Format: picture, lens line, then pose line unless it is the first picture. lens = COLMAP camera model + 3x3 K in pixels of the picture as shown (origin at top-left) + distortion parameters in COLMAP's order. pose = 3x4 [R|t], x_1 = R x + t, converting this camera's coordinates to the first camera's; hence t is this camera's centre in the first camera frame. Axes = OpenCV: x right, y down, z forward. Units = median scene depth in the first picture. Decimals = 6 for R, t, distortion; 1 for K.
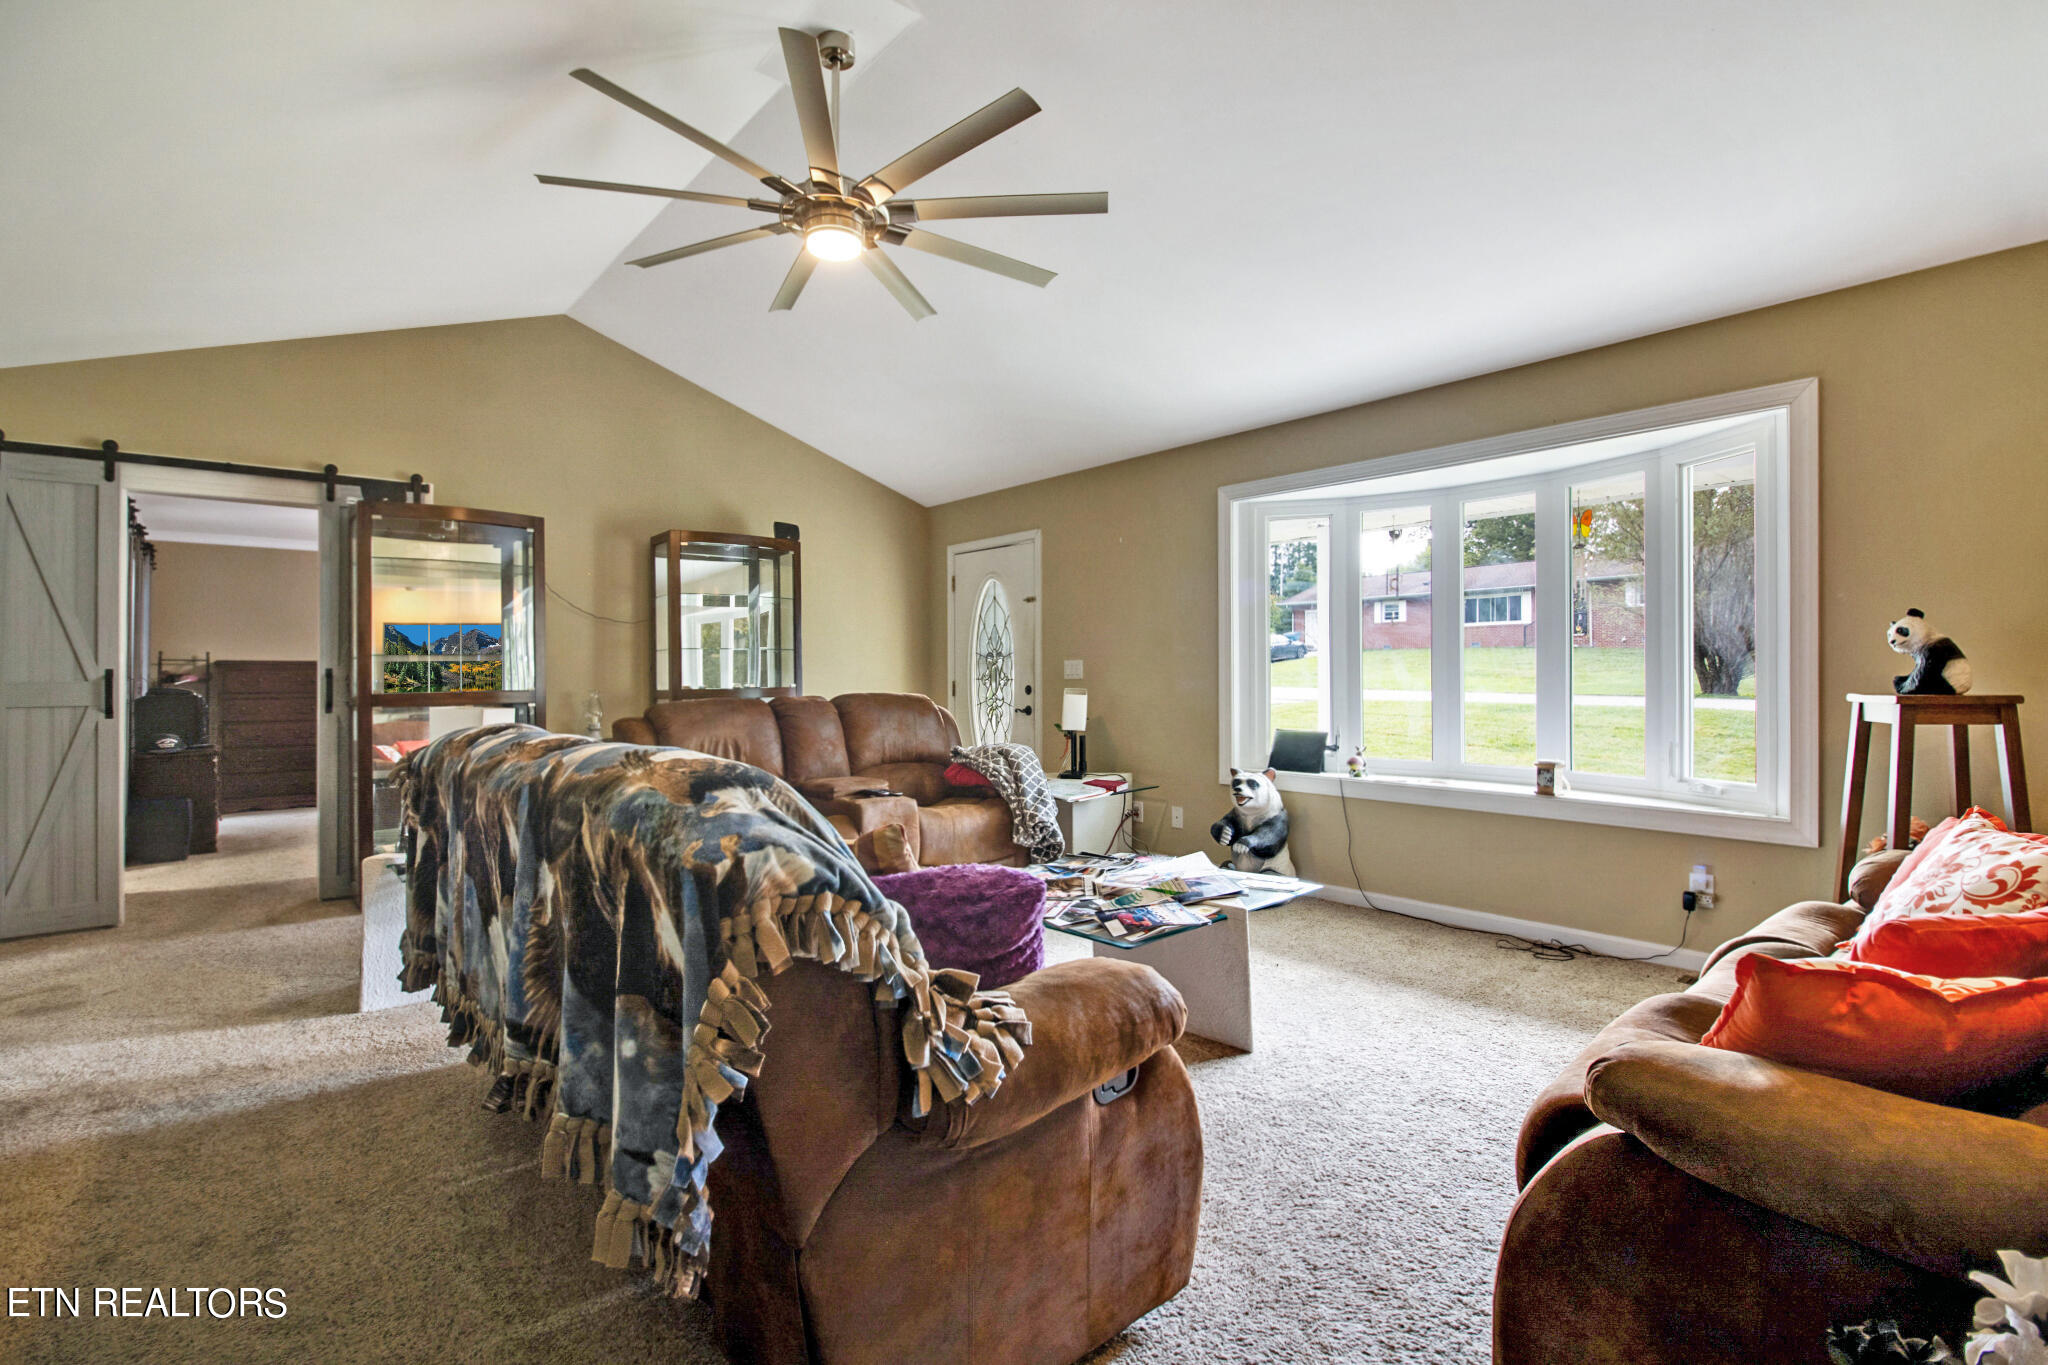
lens RADIAL K [[943.4, 0, 1014.3], [0, 943.4, 677.0], [0, 0, 1]] dist [-0.014203, -0.005143]
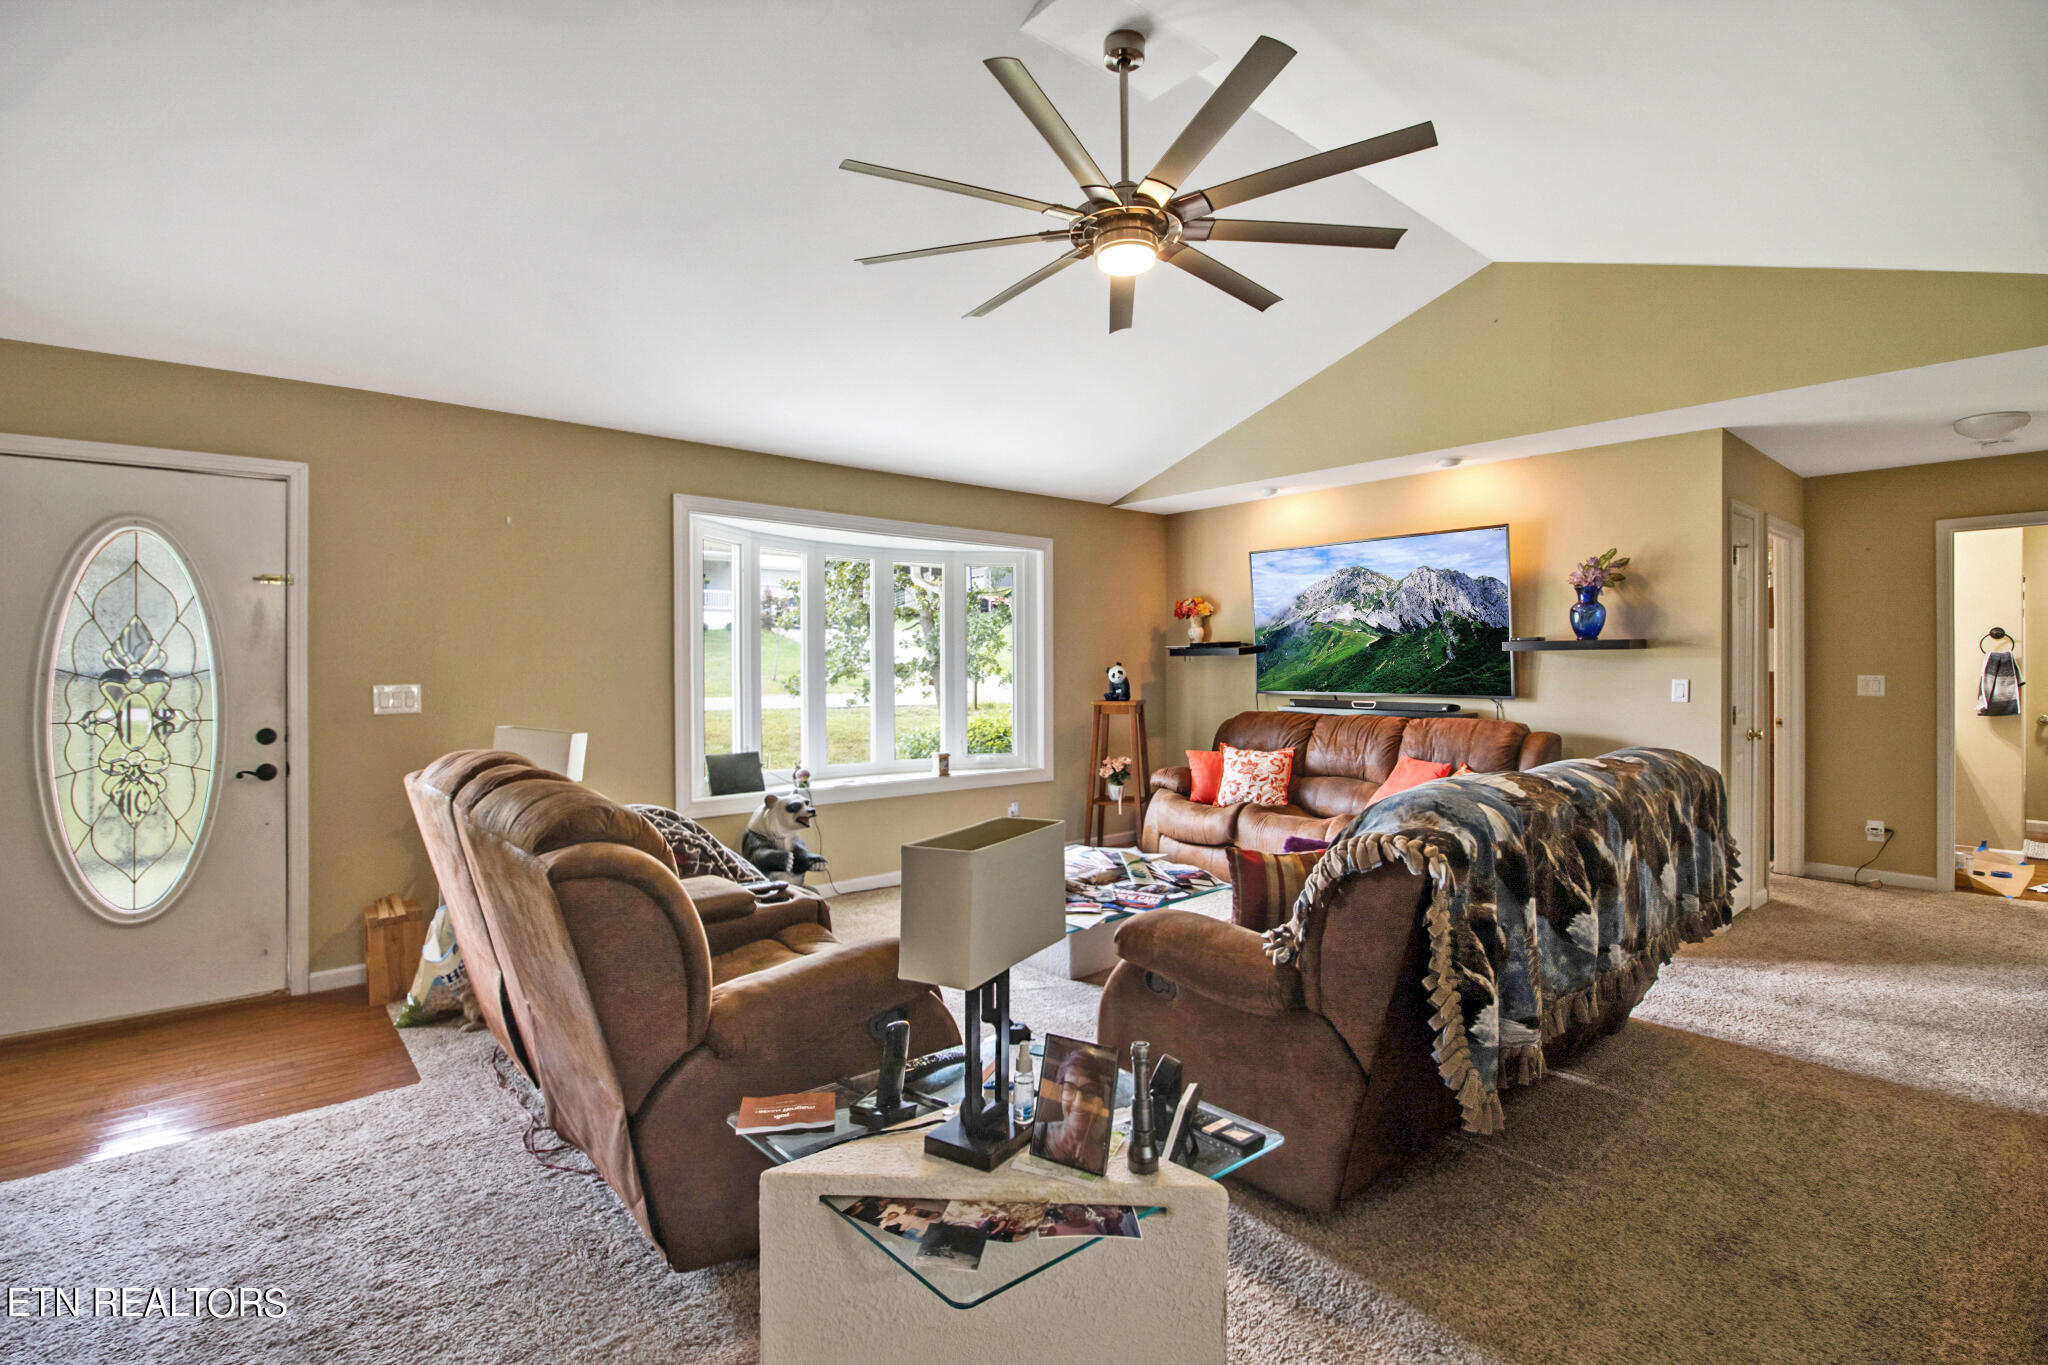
lens RADIAL K [[943.4, 0, 1014.3], [0, 943.4, 675.1], [0, 0, 1]] dist [-0.014203, -0.005143]
pose [[0.000708, -0.008715, 0.999962, -0.756803], [0.002990, 0.999958, 0.008713, -0.037172], [-0.999995, 0.002984, 0.000734, 0.745804]]
